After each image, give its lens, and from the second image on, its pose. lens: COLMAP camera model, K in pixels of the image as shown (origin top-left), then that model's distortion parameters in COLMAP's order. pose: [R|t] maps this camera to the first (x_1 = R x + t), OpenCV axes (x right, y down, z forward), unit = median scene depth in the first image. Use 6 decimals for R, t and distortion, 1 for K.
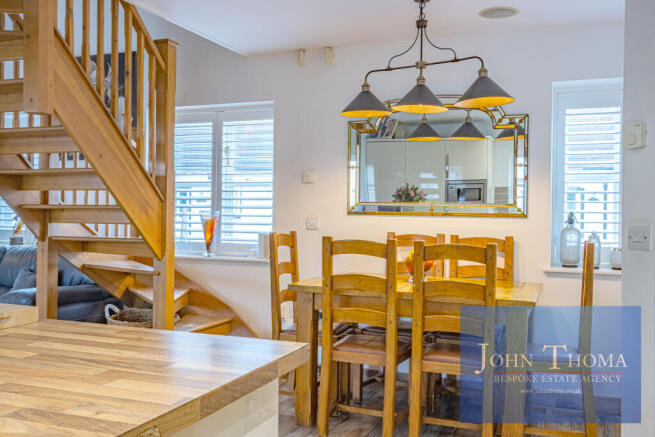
lens RADIAL K [[632.3, 0, 326.7], [0, 632.3, 209.7], [0, 0, 1]] dist [0.004904, 0.009738]
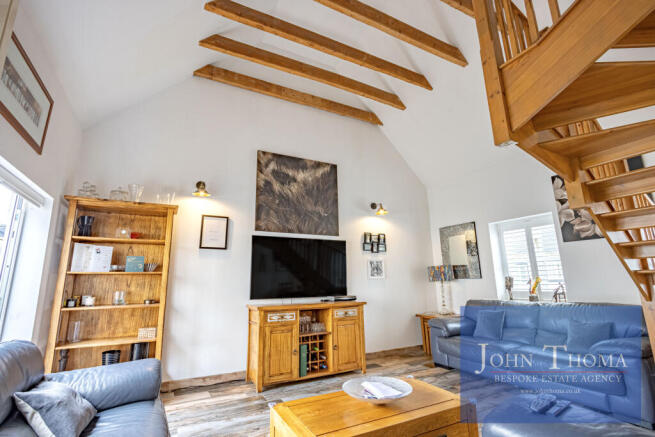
lens RADIAL K [[302.8, 0, 319.3], [0, 302.8, 214.1], [0, 0, 1]] dist [-0.014691, 0.000802]
pose [[0.753666, -0.163651, -0.636558, -0.560190], [0.023779, 0.974661, -0.222419, -0.000245], [0.656828, 0.152493, 0.738460, 0.145954]]
